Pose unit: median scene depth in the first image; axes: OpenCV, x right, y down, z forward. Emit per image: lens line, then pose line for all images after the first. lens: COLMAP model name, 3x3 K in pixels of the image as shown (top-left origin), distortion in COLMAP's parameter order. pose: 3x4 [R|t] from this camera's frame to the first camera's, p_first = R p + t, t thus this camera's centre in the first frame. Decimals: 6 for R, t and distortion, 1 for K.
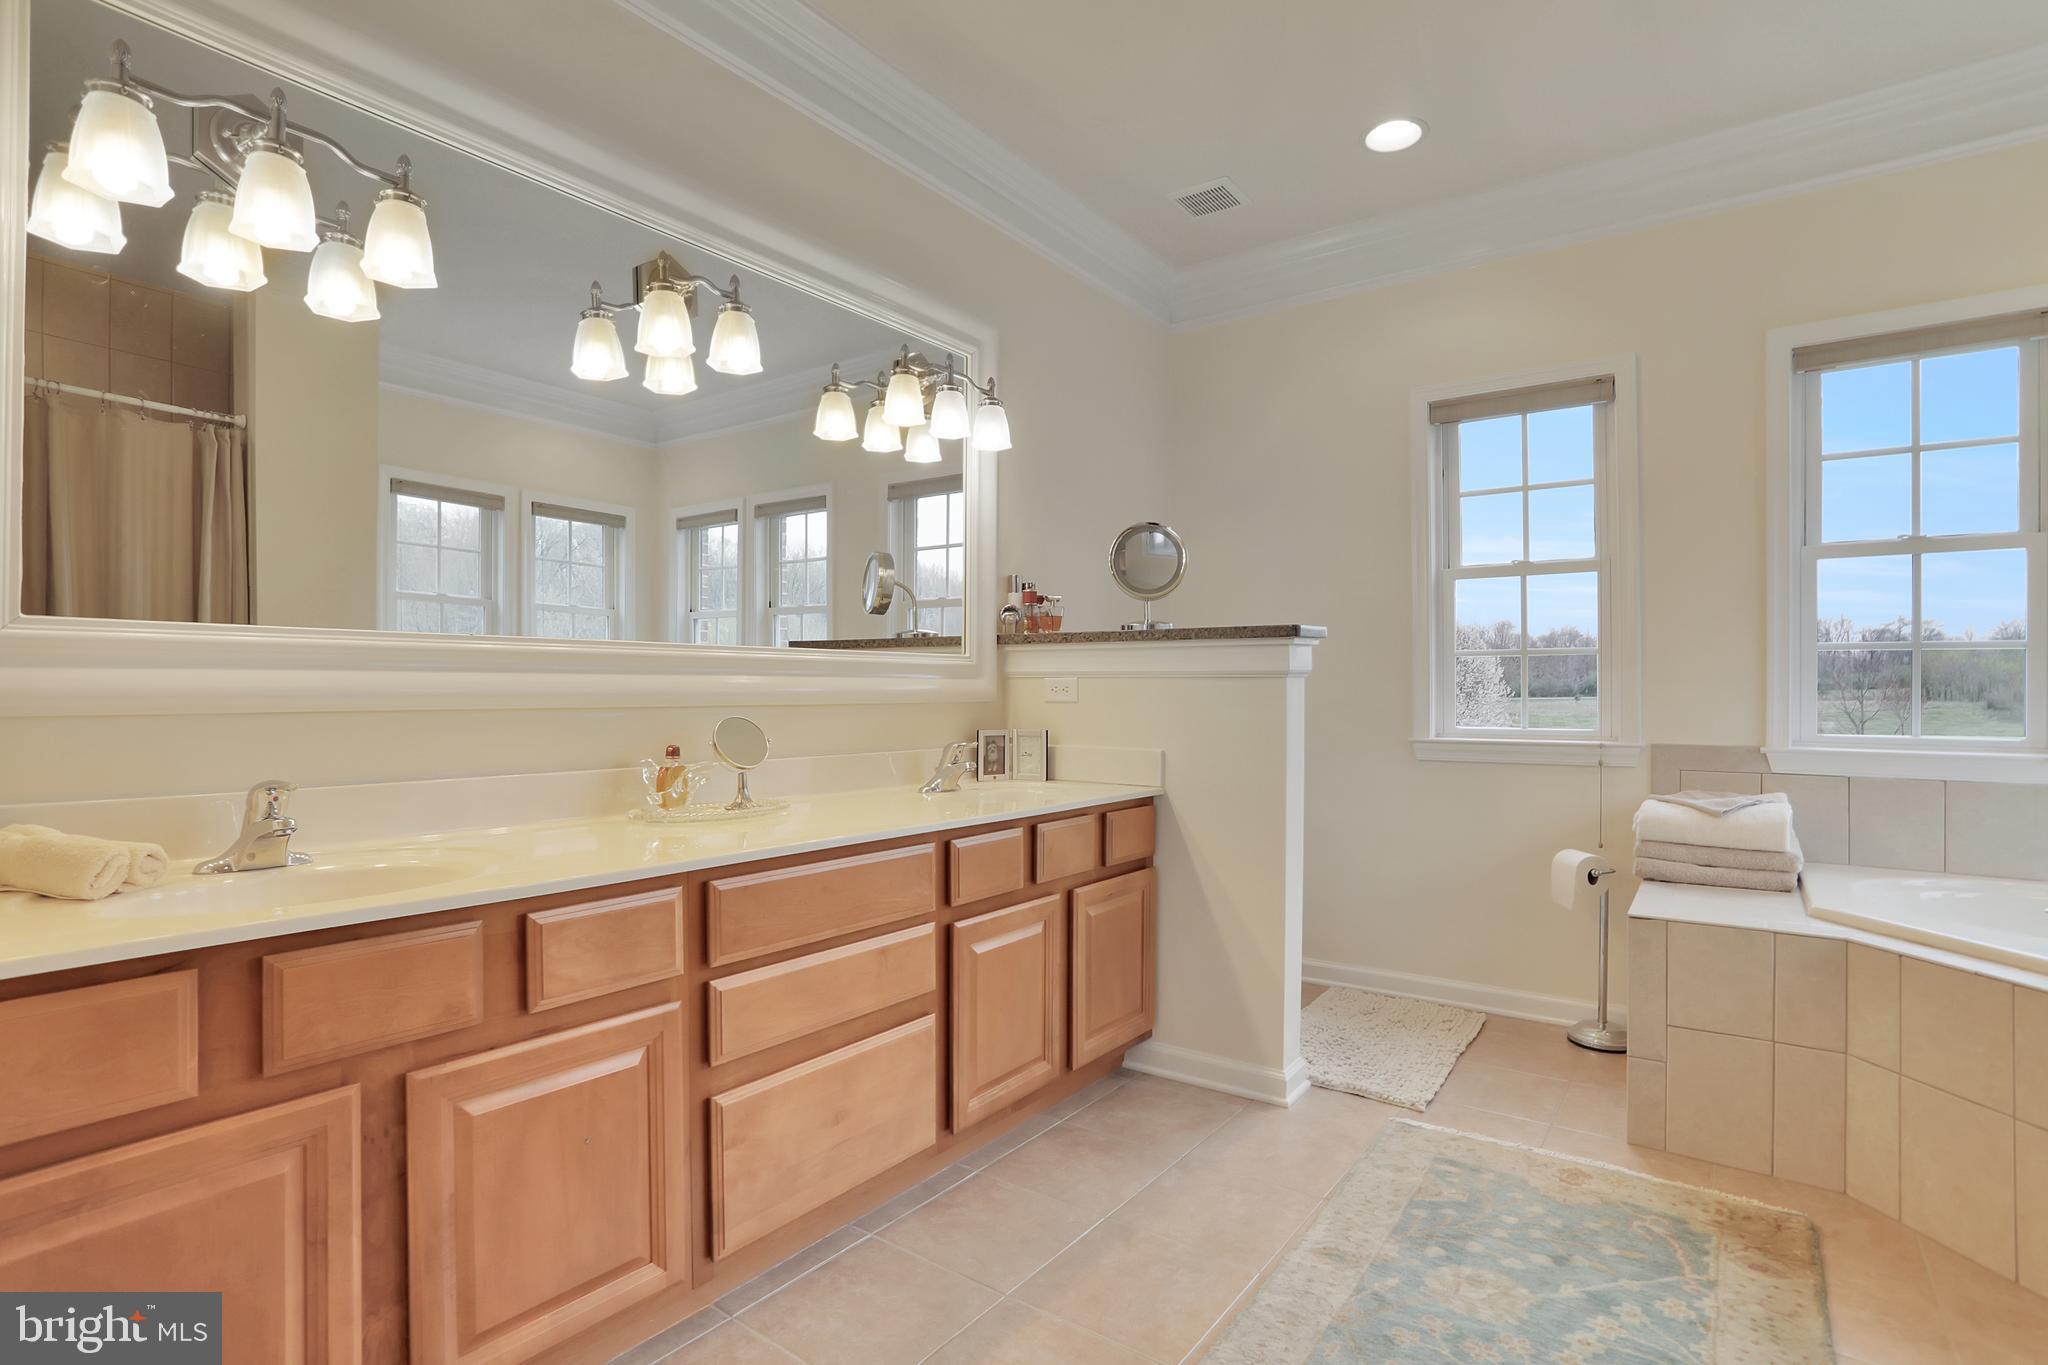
lens RADIAL K [[1024.0, 0, 1022.0], [0, 1024.0, 682.4], [0, 0, 1]] dist [-0.004615, 0.000186]
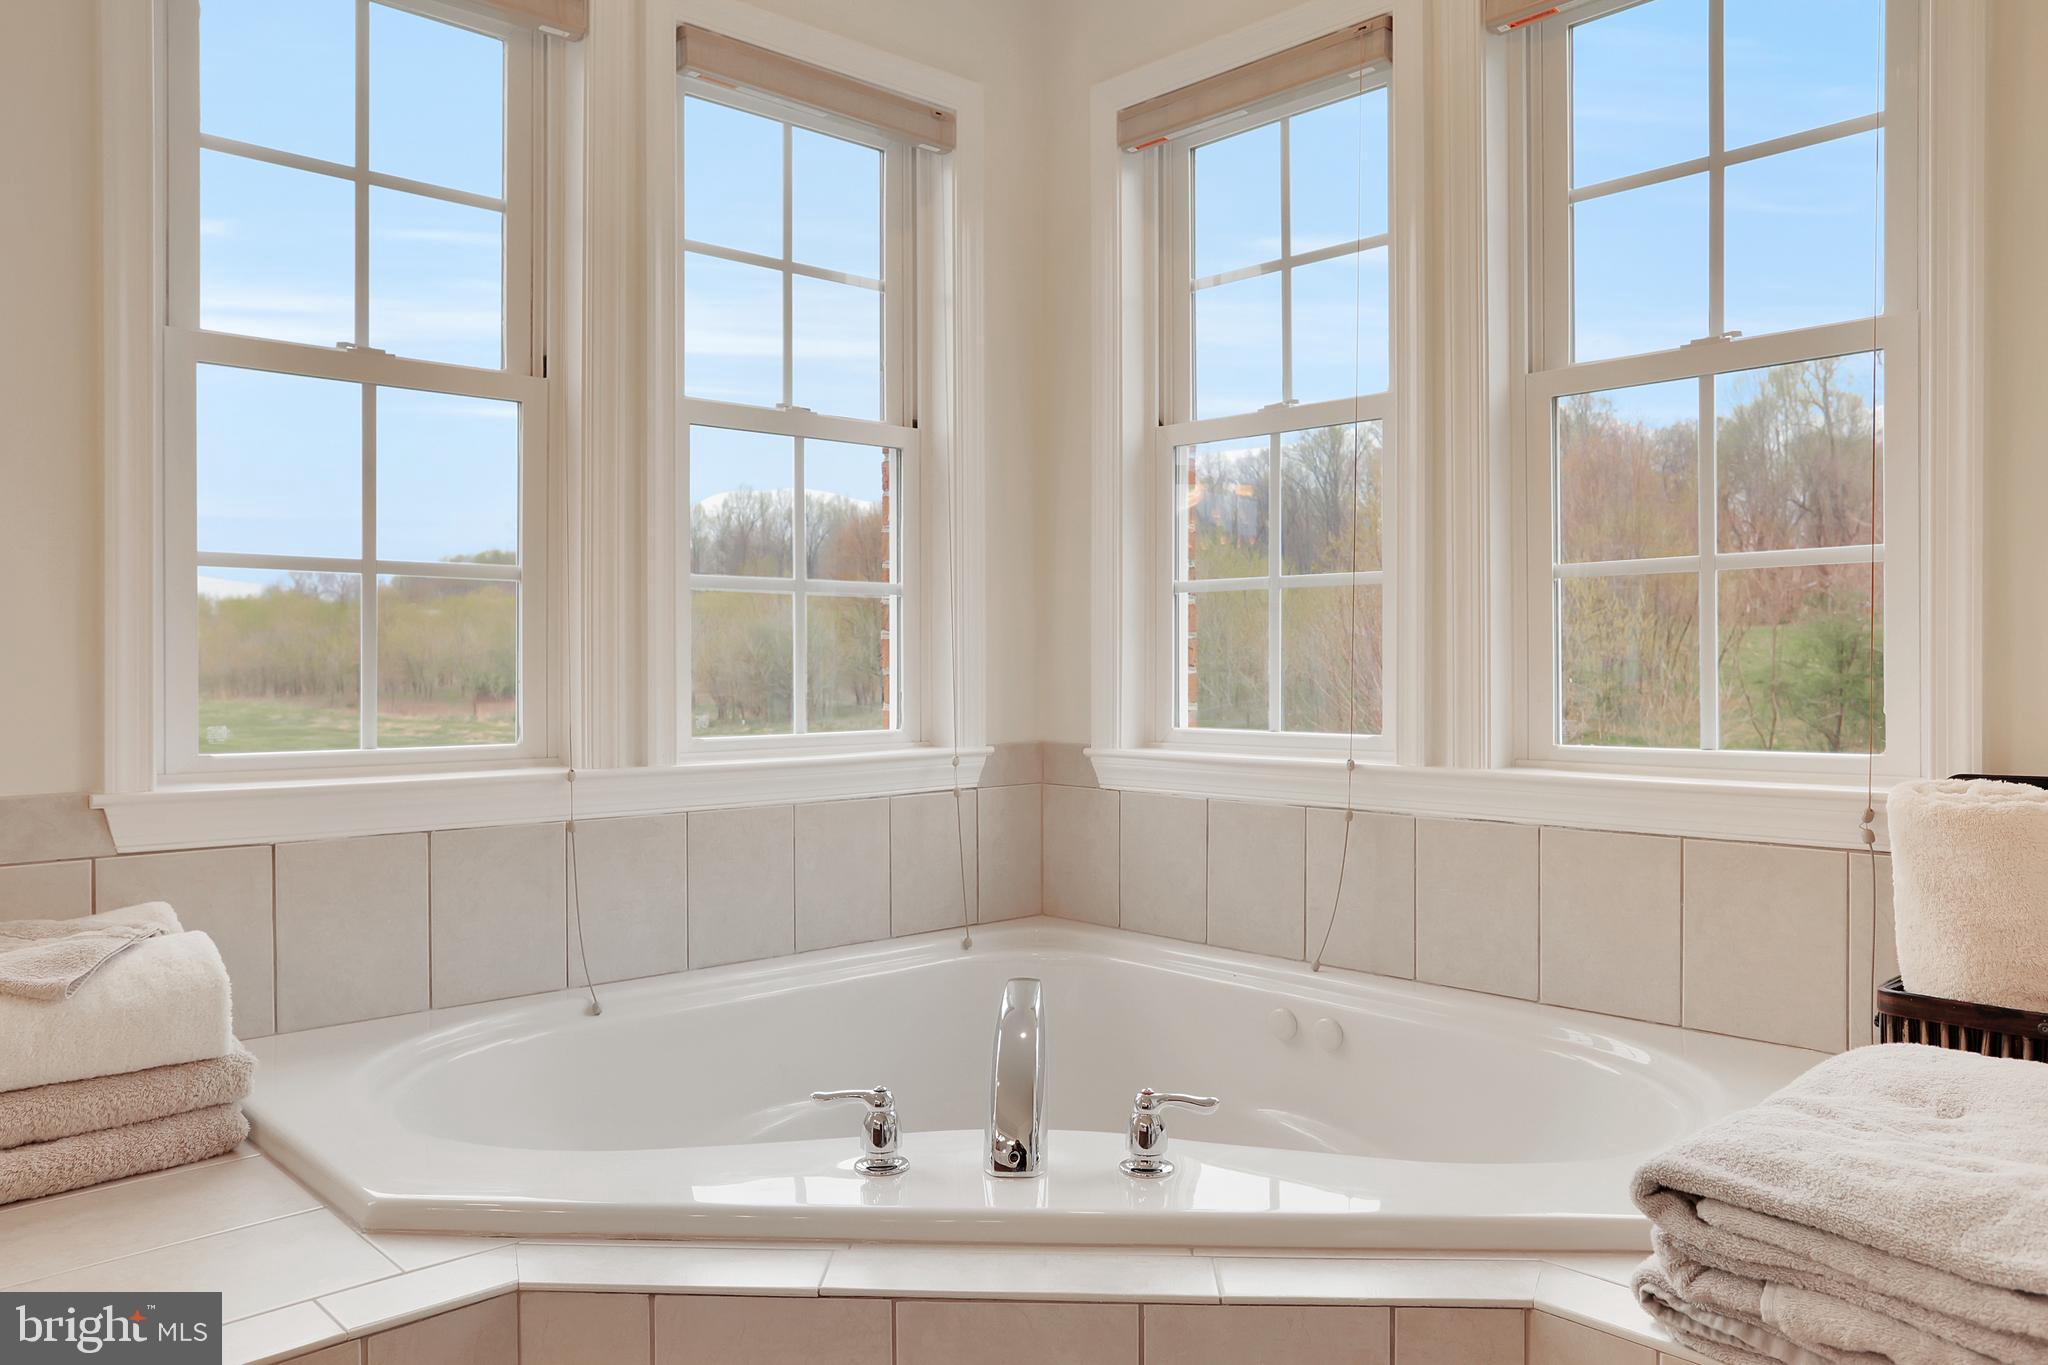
lens RADIAL K [[1483.4, 0, 1022.5], [0, 1483.4, 666.8], [0, 0, 1]] dist [-0.007093, 0.001318]
pose [[0.207149, -0.003551, 0.978303, 0.230008], [-0.000206, 0.999993, 0.003673, 0.010480], [-0.978309, -0.000963, 0.207146, 0.536237]]
